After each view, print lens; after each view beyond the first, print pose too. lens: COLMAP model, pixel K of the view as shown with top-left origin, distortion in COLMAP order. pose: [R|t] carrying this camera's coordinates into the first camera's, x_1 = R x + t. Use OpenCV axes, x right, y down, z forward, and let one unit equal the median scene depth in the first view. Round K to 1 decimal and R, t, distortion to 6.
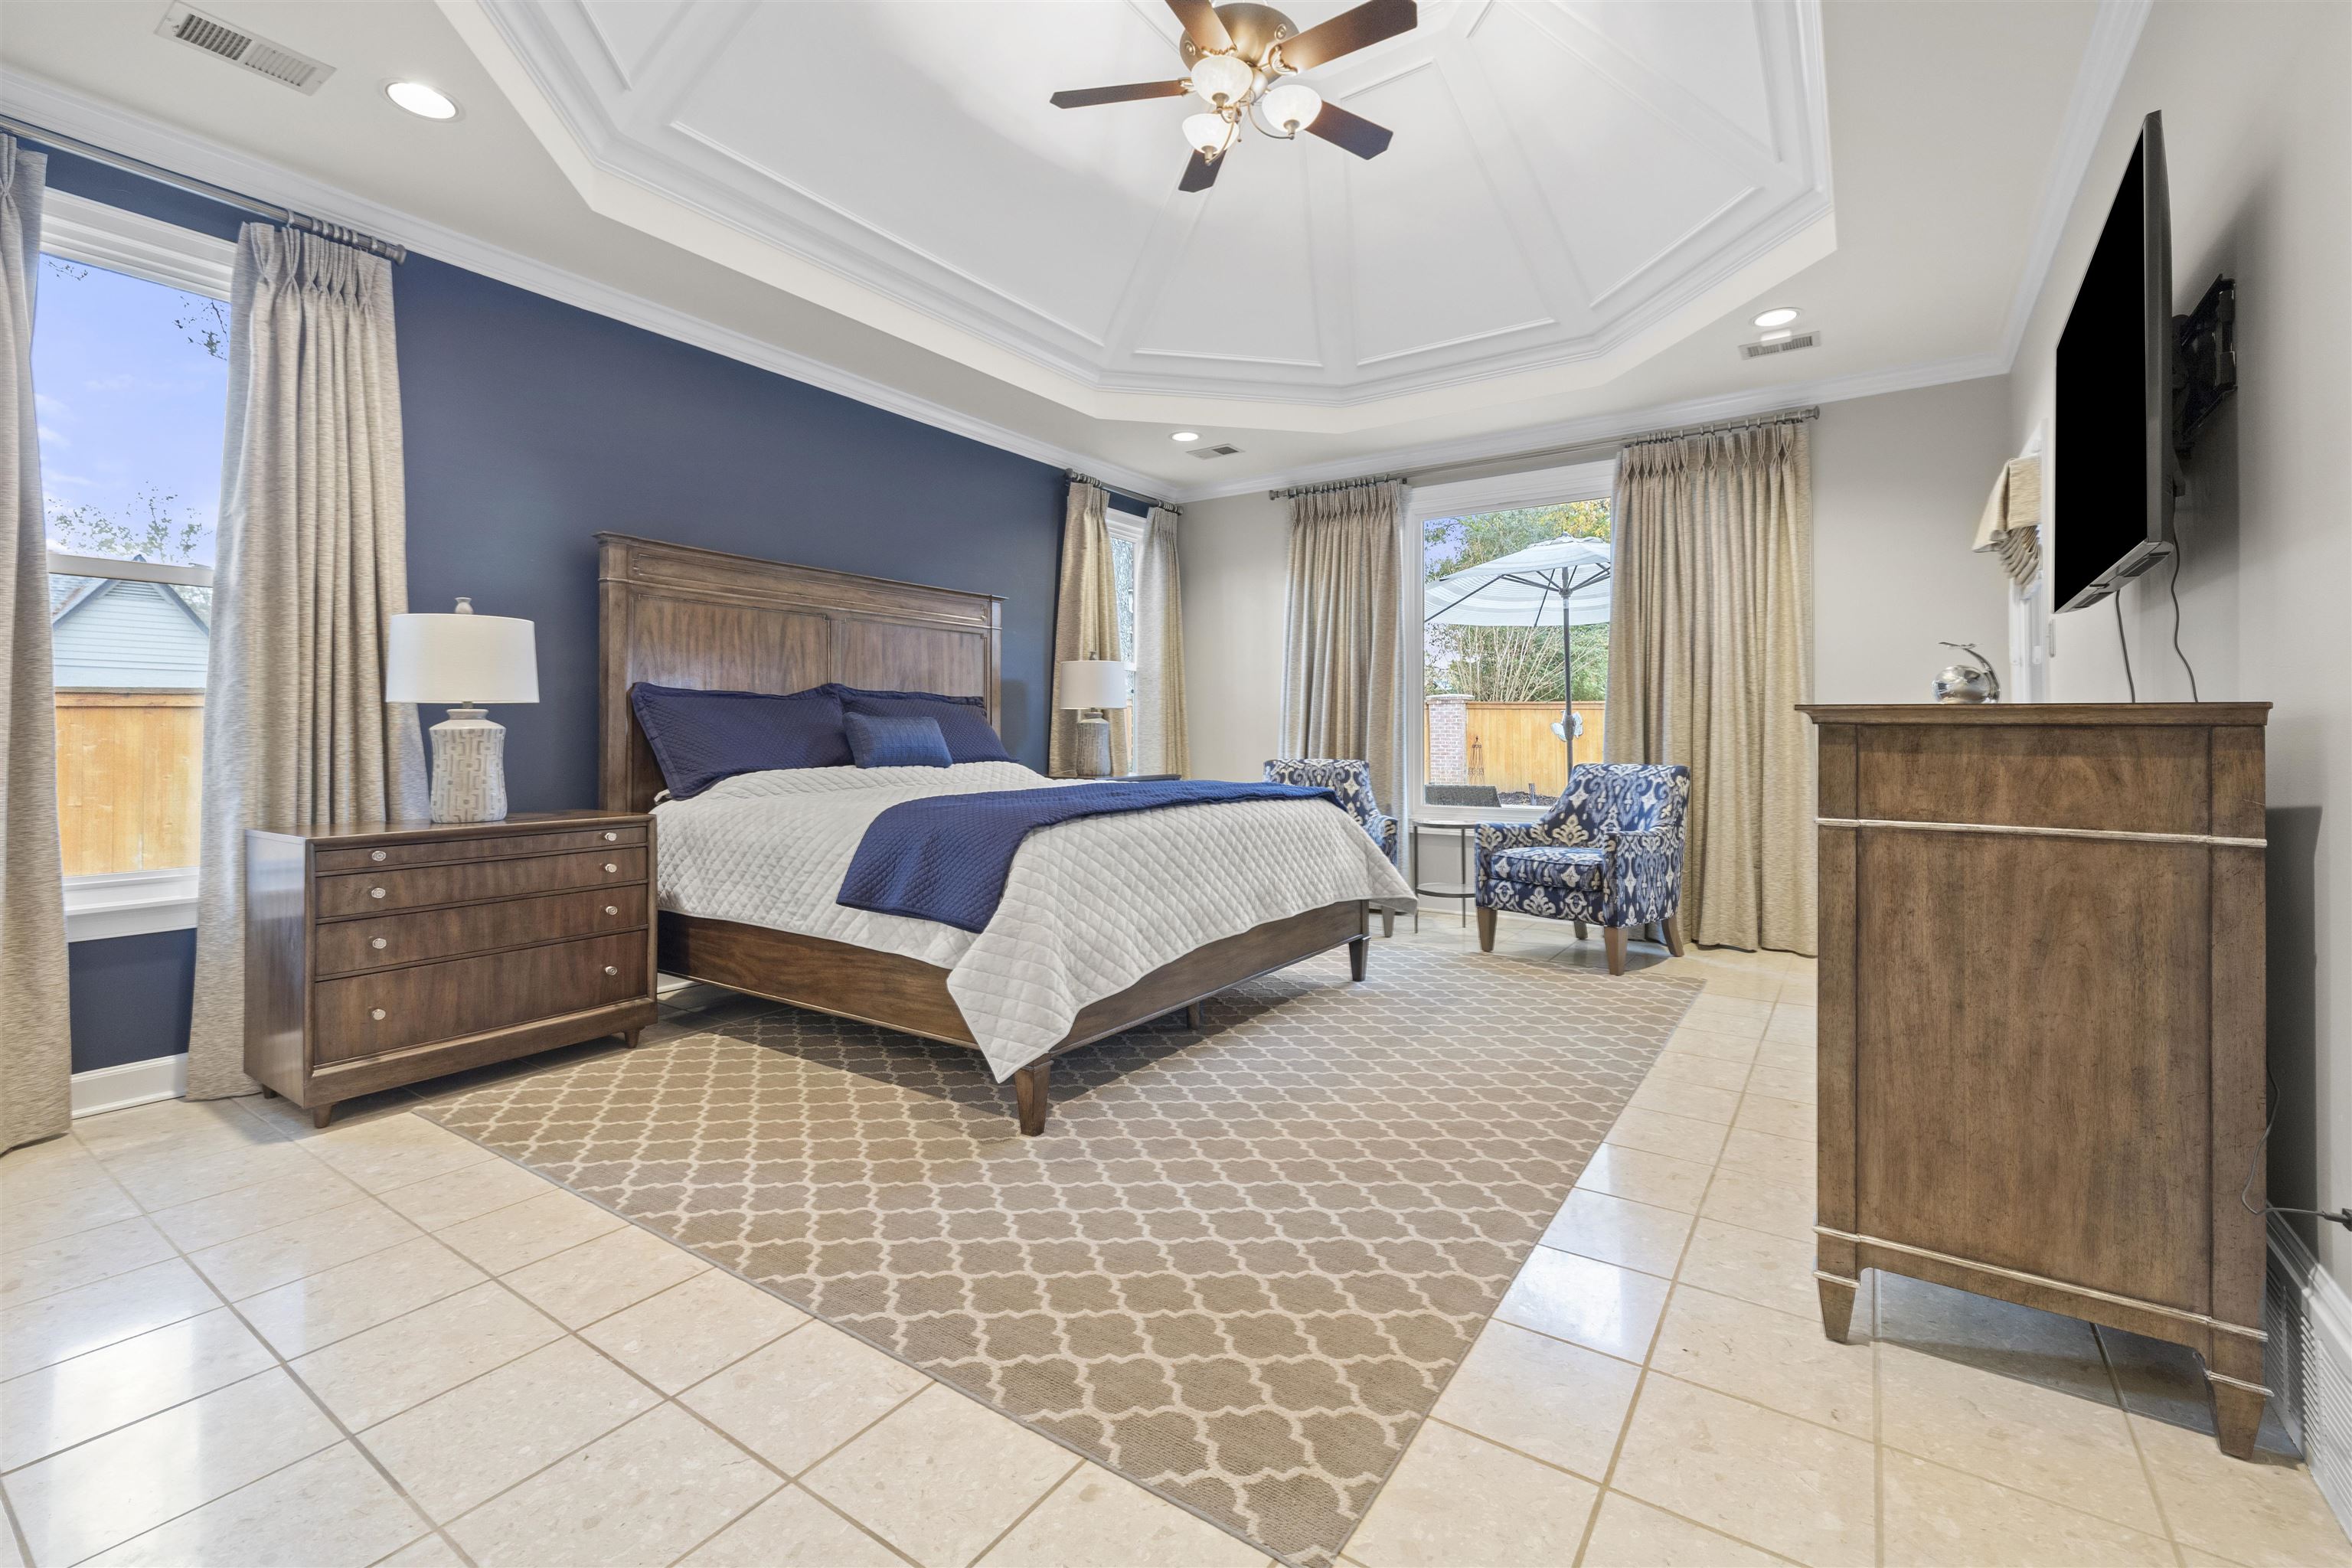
lens RADIAL K [[1016.1, 0, 1191.1], [0, 1016.1, 739.7], [0, 0, 1]] dist [-0.003330, 0.000087]
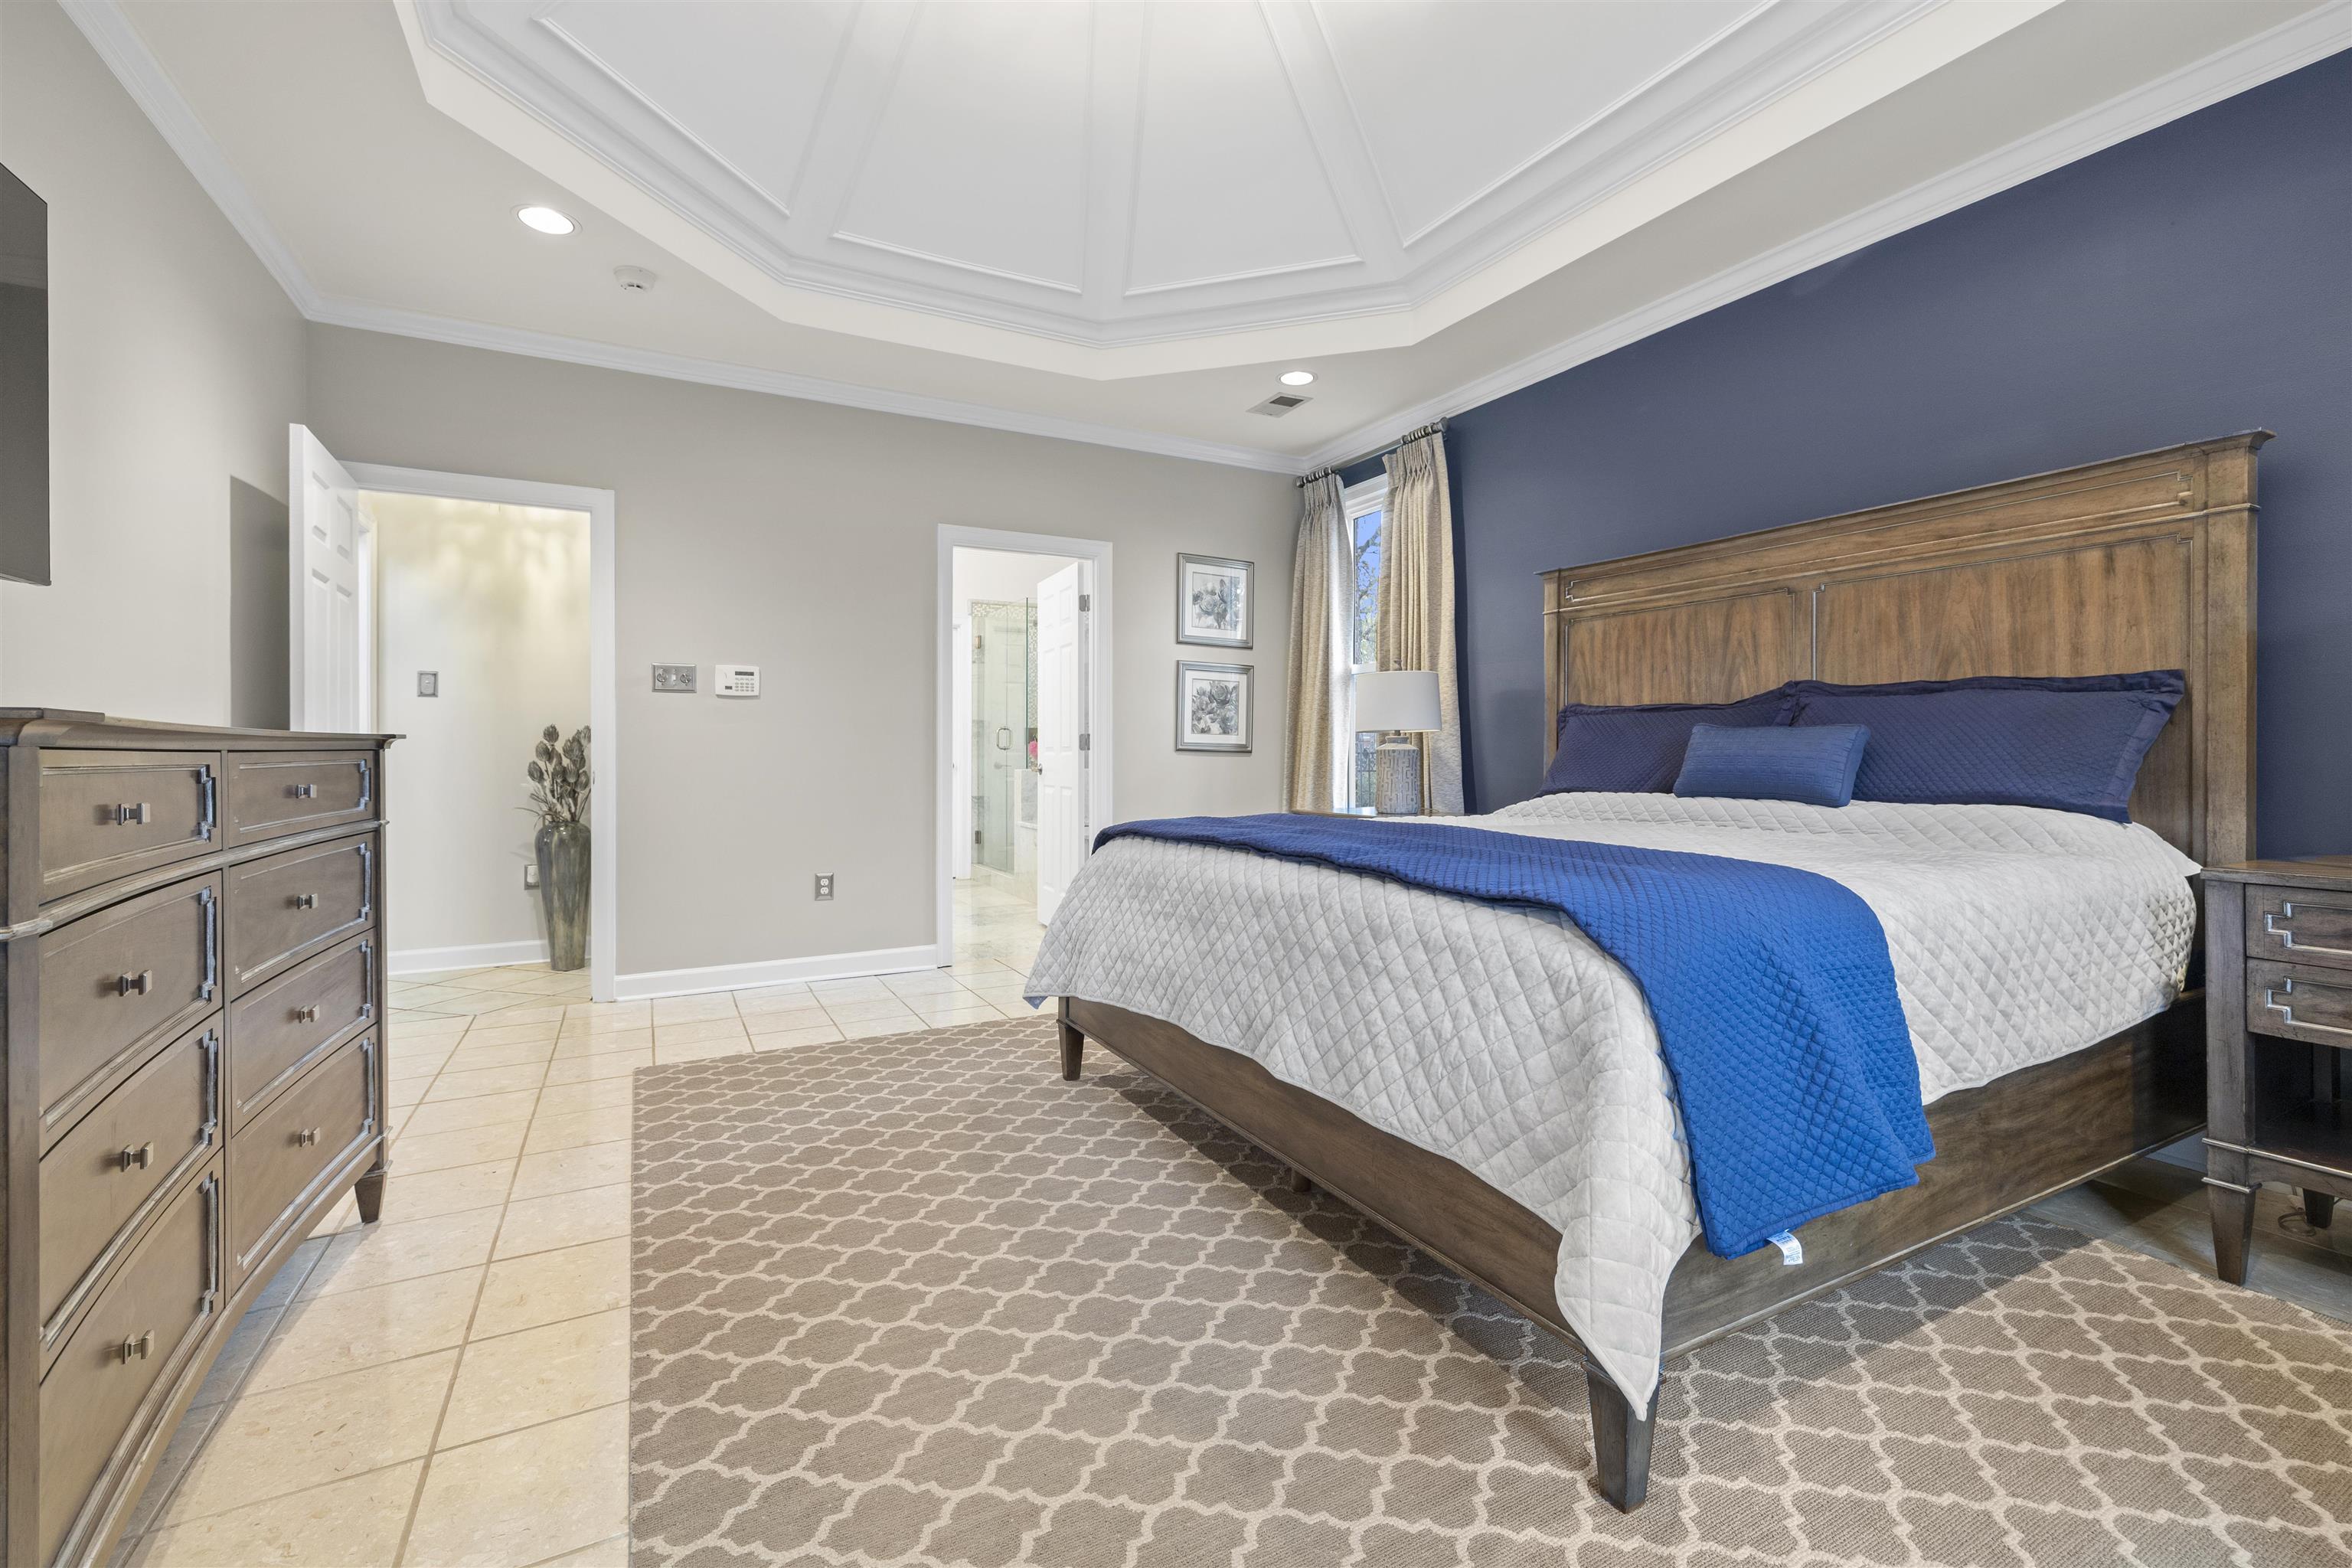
lens RADIAL K [[1016.1, 0, 1184.7], [0, 1016.1, 758.0], [0, 0, 1]] dist [-0.003330, 0.000087]
pose [[-0.474543, 0.009276, -0.880183, 0.549355], [0.002121, 0.999954, 0.009395, -0.009564], [0.880230, 0.002591, -0.474541, 1.085170]]
